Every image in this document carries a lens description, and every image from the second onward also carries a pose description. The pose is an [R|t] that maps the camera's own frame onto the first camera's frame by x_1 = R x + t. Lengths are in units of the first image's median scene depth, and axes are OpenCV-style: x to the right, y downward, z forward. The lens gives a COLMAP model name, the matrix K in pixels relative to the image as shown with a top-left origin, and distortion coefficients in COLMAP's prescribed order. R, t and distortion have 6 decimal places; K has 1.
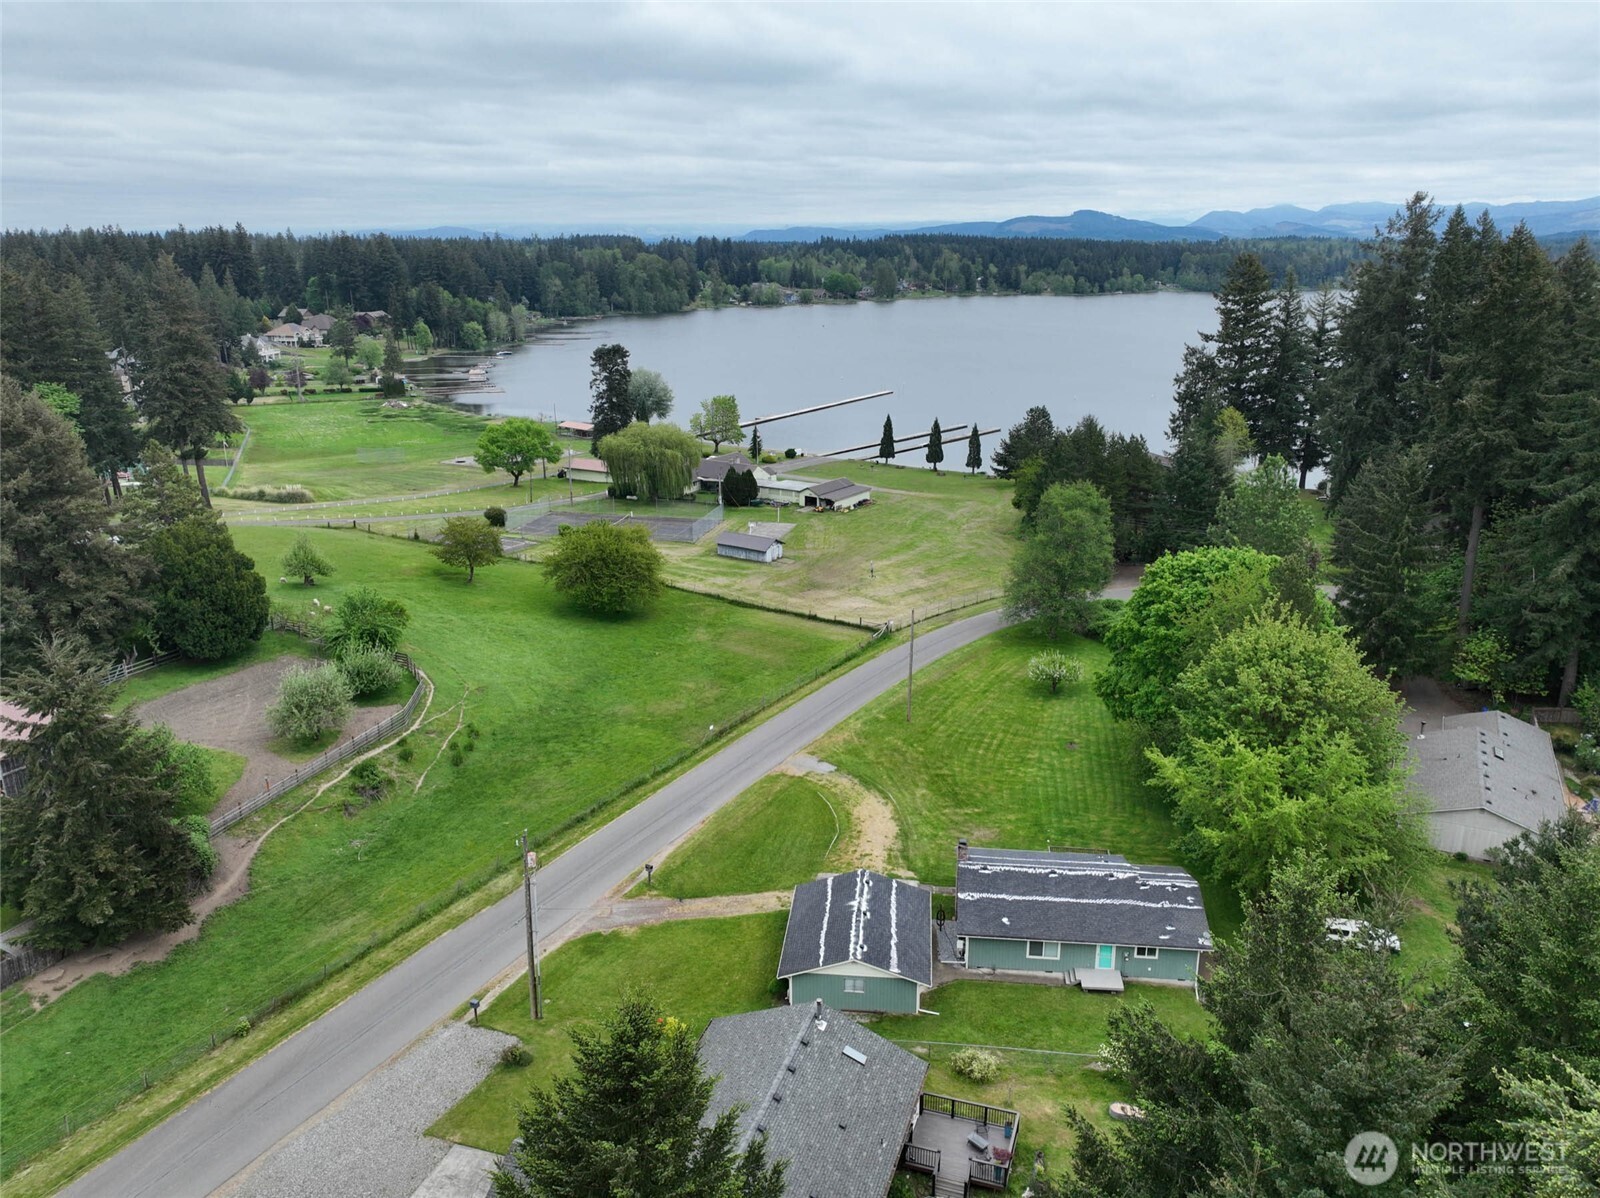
lens RADIAL K [[1134.1, 0, 811.5], [0, 1134.1, 598.6], [0, 0, 1]] dist [0.005984, -0.001037]
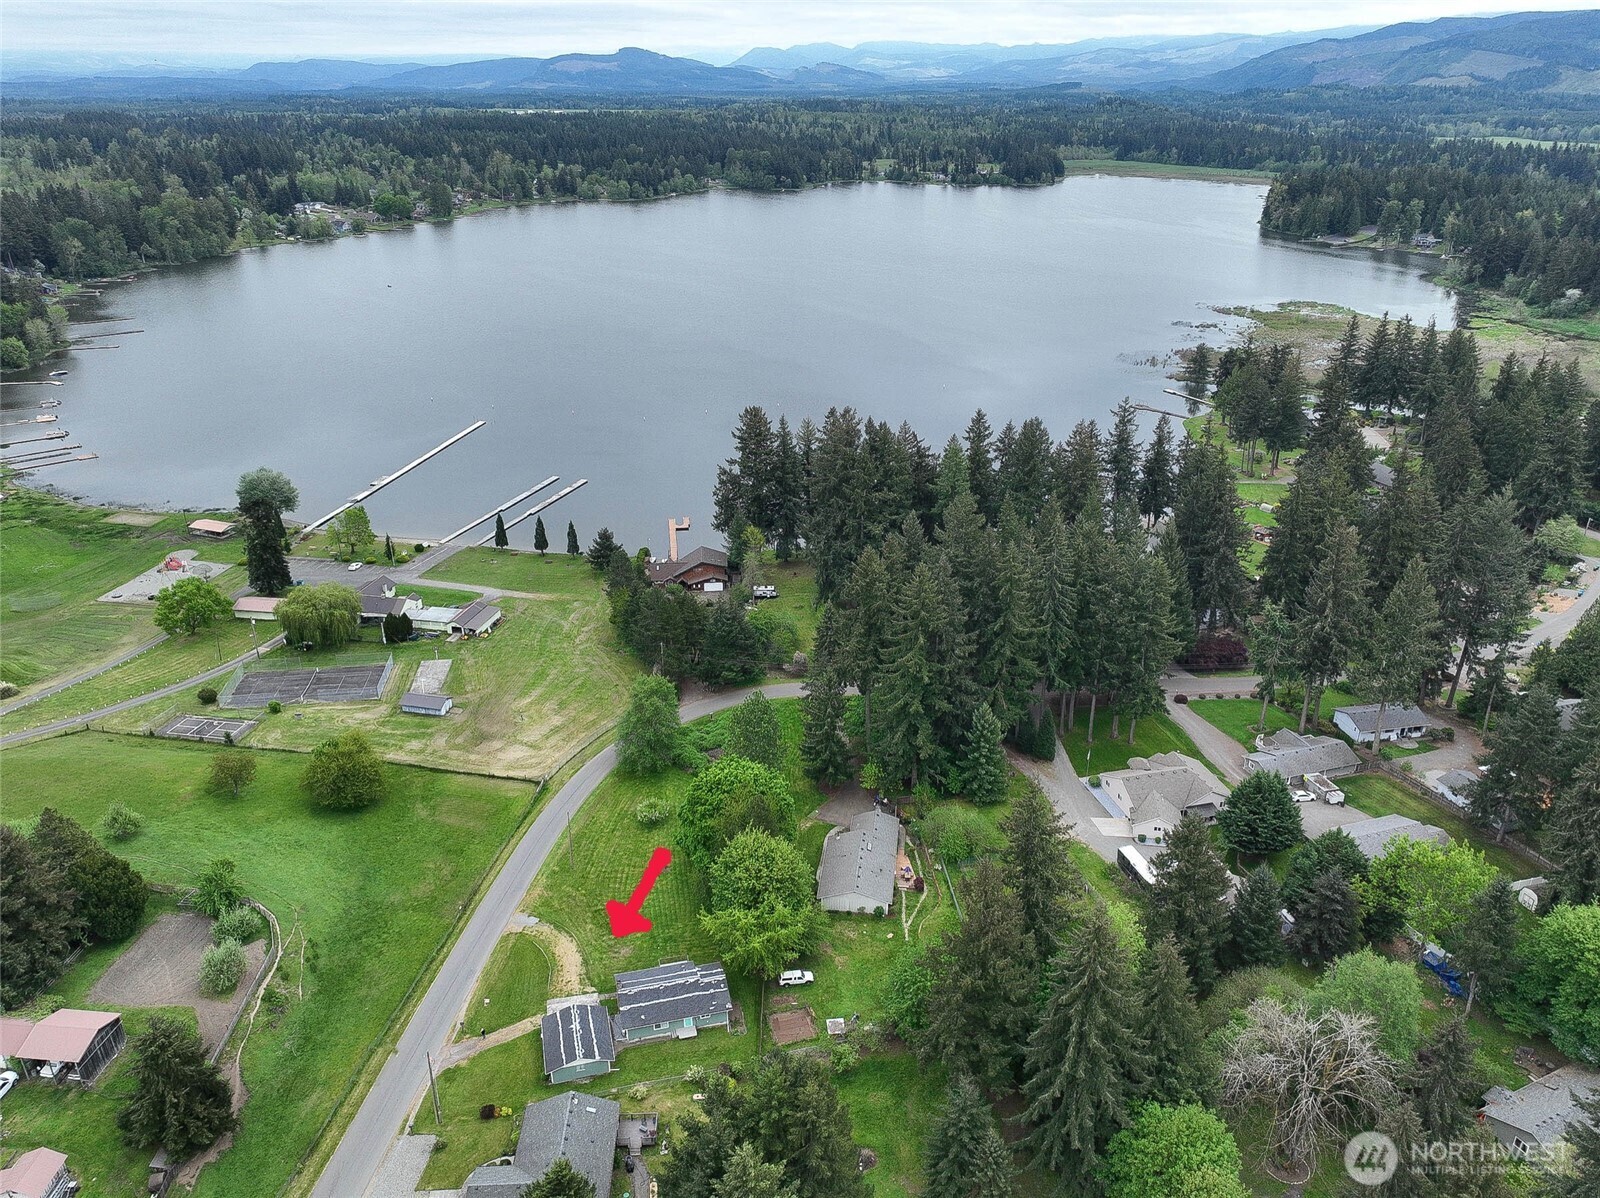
lens RADIAL K [[1161.7, 0, 800.0], [0, 1161.7, 599.0], [0, 0, 1]] dist [-0.016885, 0.029567]
pose [[0.937620, -0.146206, 0.315424, -0.072100], [0.102069, 0.983056, 0.152261, -0.441452], [-0.332341, -0.110568, 0.936656, -0.600179]]
